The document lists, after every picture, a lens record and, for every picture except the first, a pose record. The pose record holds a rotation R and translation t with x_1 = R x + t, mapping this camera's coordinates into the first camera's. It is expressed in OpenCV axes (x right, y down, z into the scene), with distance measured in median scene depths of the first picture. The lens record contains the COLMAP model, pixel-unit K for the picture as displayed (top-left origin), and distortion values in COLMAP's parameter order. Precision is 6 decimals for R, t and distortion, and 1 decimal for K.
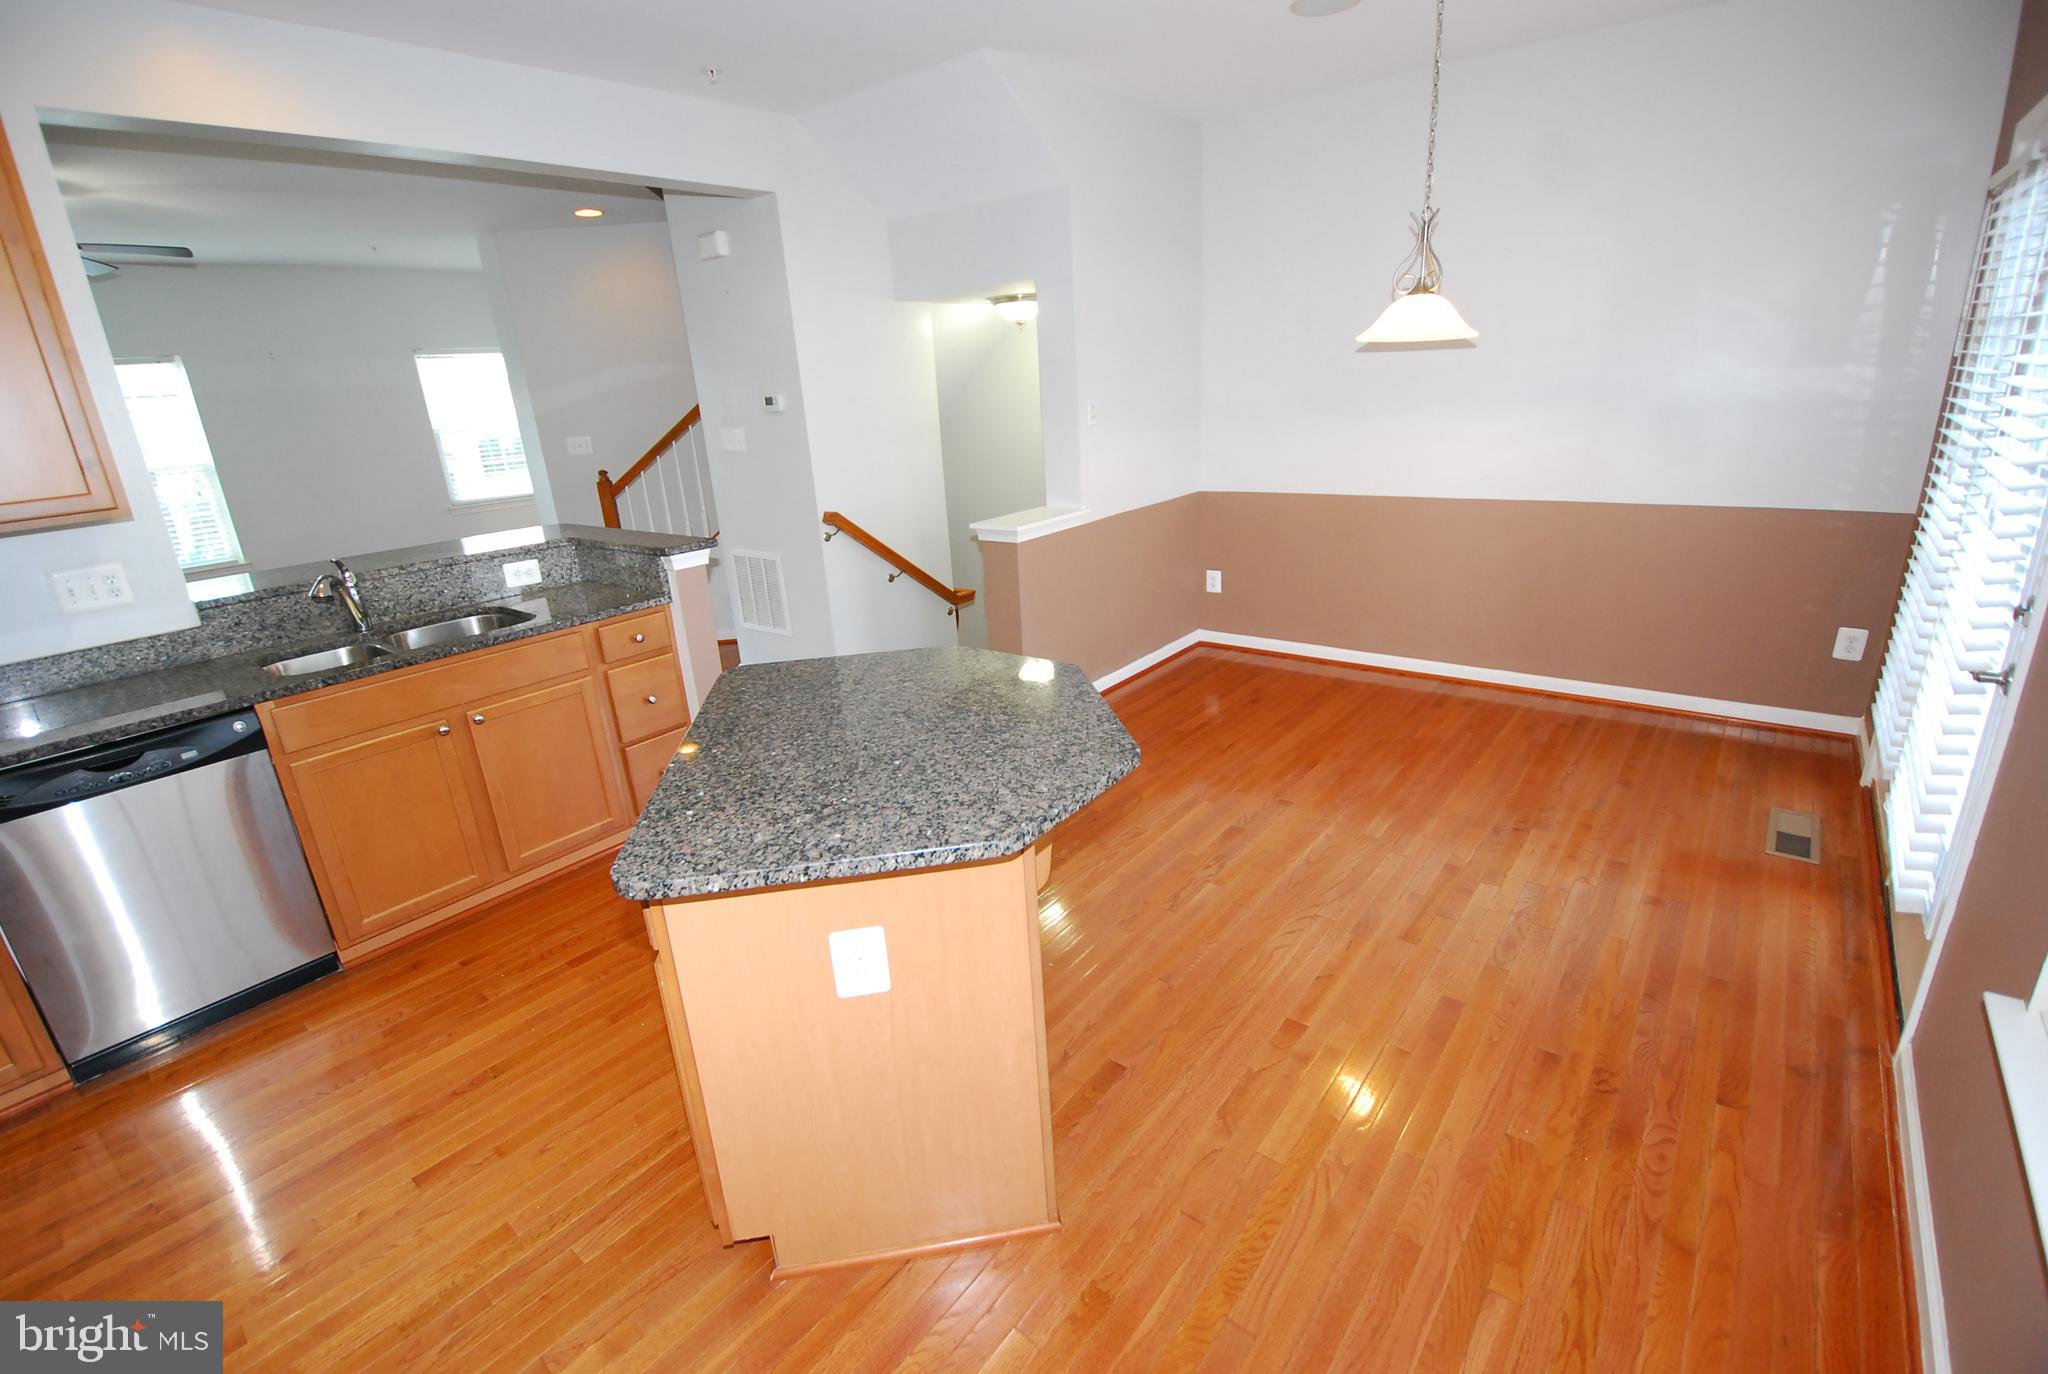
lens RADIAL K [[908.4, 0, 1015.3], [0, 908.4, 681.7], [0, 0, 1]] dist [0.003760, -0.008033]
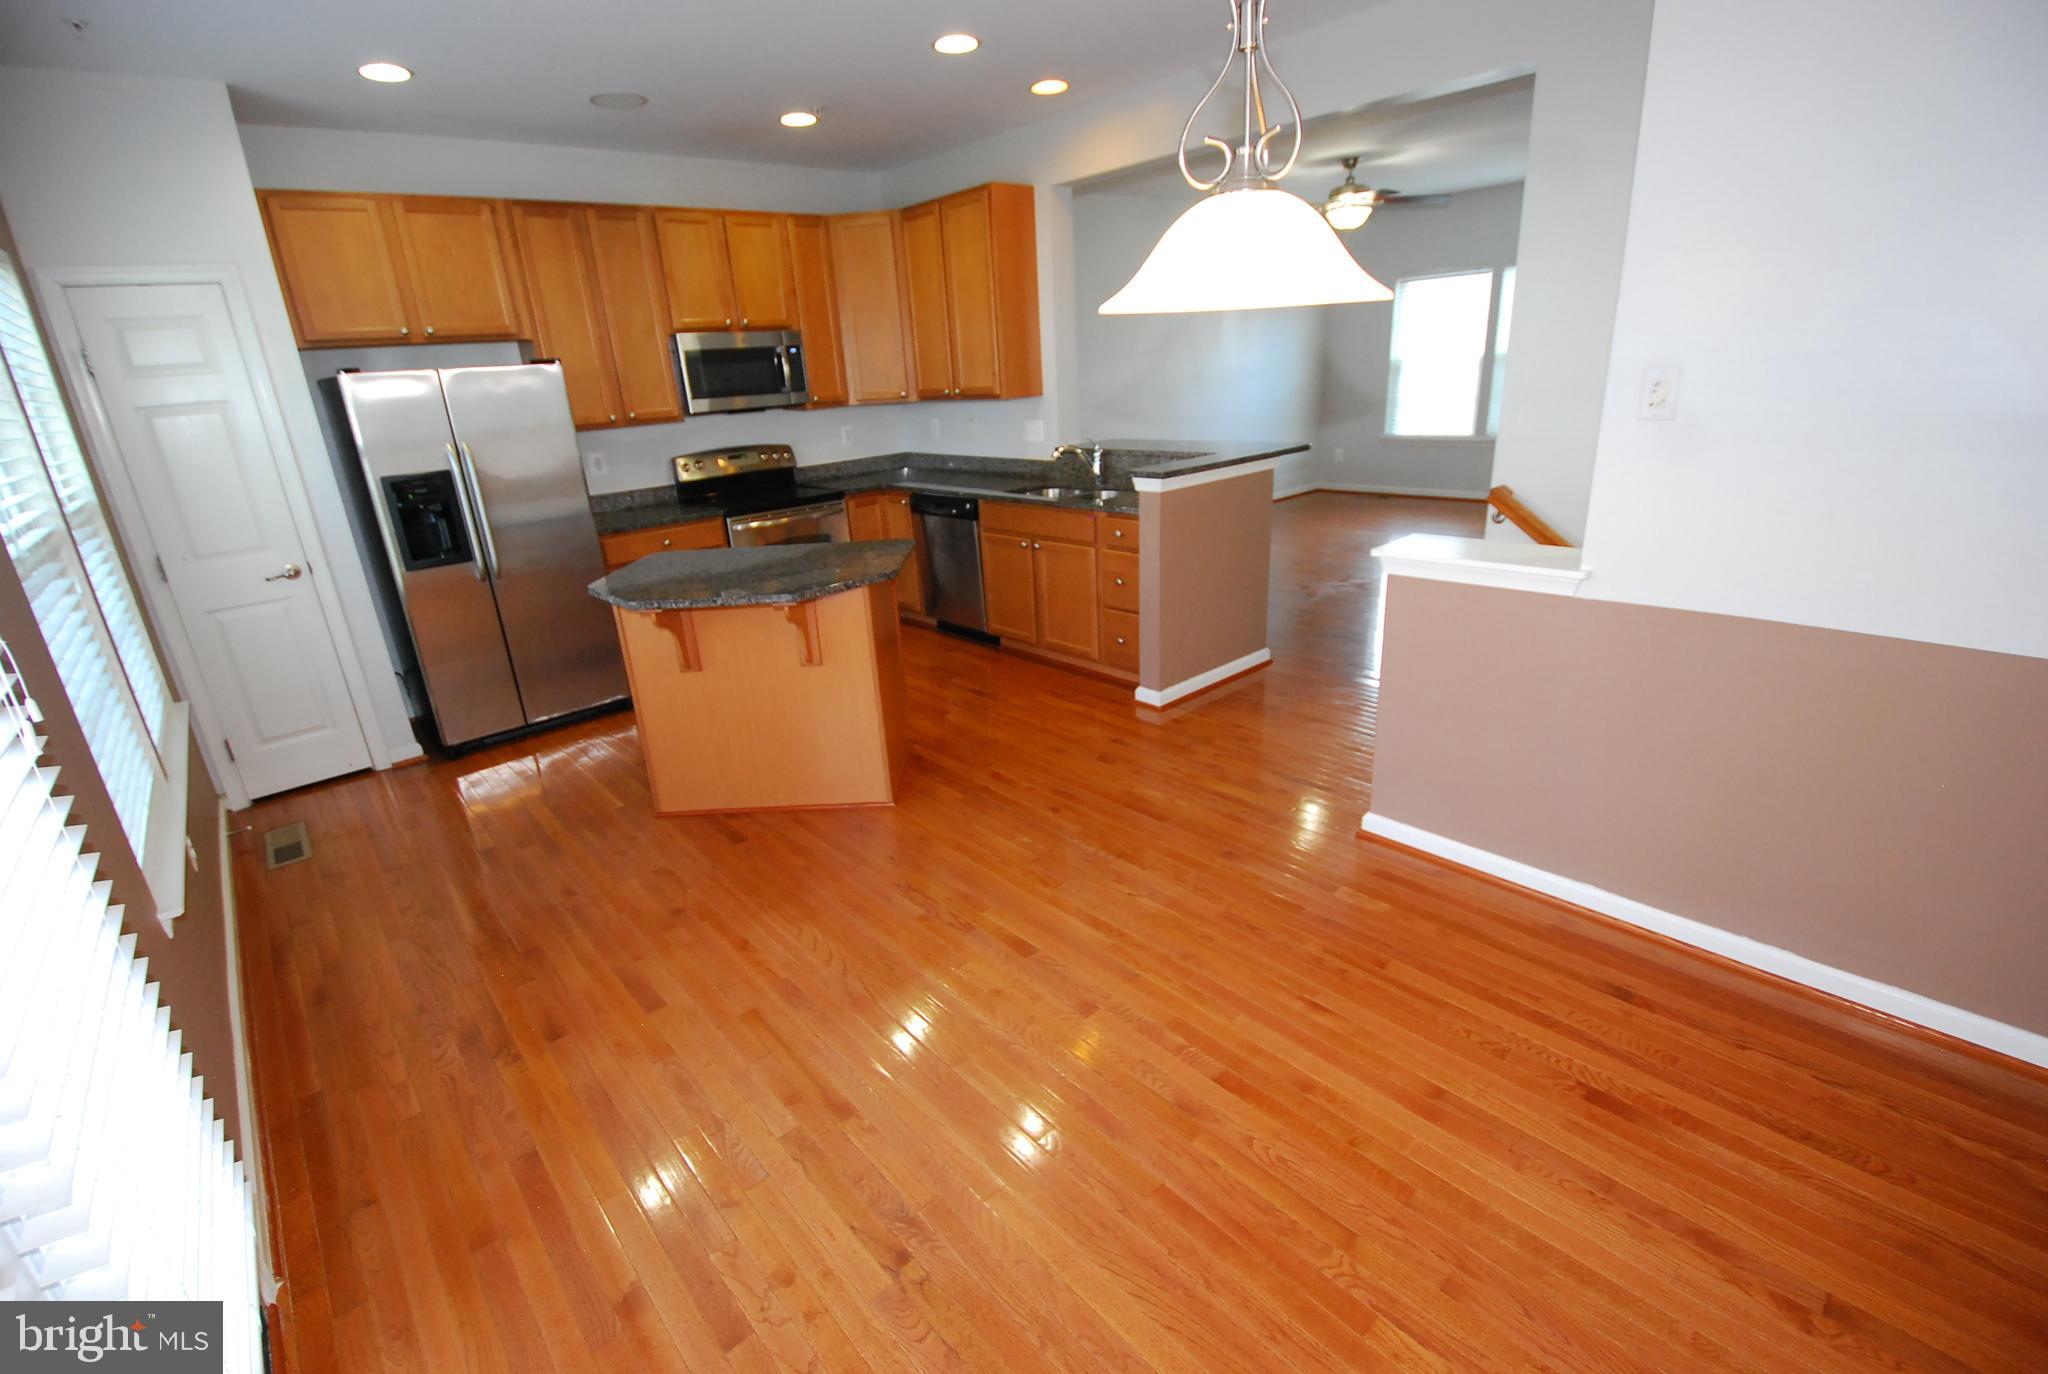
lens RADIAL K [[908.4, 0, 1015.3], [0, 908.4, 681.7], [0, 0, 1]] dist [0.003760, -0.008033]
pose [[-0.164282, 0.395870, -0.903492, 1.157160], [-0.244299, 0.871073, 0.426086, -0.504507], [0.955683, 0.290720, -0.046391, 1.271909]]
